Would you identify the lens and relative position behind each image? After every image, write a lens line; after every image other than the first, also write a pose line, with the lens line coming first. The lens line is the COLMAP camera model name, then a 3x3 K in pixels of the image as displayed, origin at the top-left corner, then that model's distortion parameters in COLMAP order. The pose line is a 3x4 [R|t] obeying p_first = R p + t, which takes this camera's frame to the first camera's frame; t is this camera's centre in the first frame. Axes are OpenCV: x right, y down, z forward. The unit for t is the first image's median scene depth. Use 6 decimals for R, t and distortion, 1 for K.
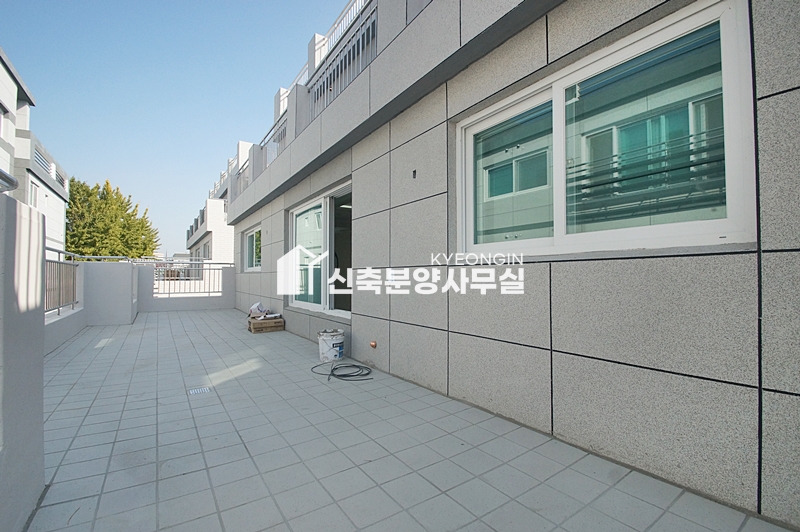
lens RADIAL K [[352.6, 0, 400.0], [0, 352.6, 266.0], [0, 0, 1]] dist [0.011452, -0.013647]
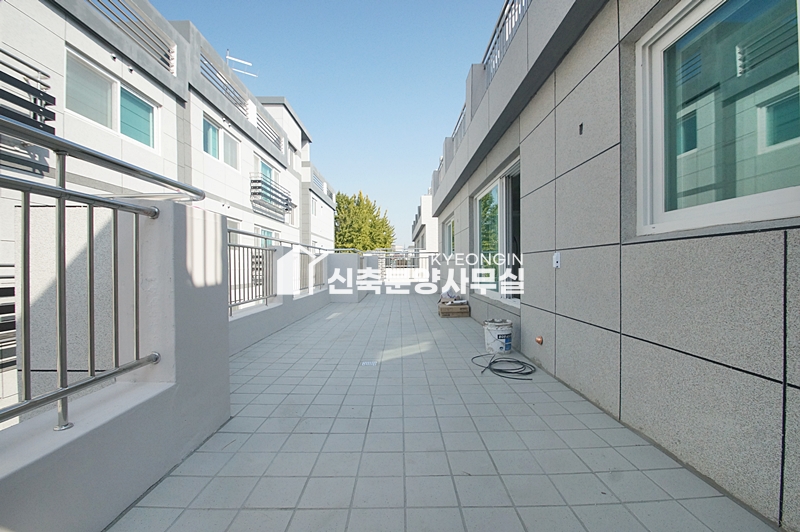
lens RADIAL K [[352.6, 0, 400.0], [0, 352.6, 266.0], [0, 0, 1]] dist [0.011452, -0.013647]
pose [[0.829723, -0.004597, -0.558156, 0.123391], [0.023597, 0.999361, 0.026847, 0.009979], [0.557676, -0.035447, 0.829301, 0.103424]]
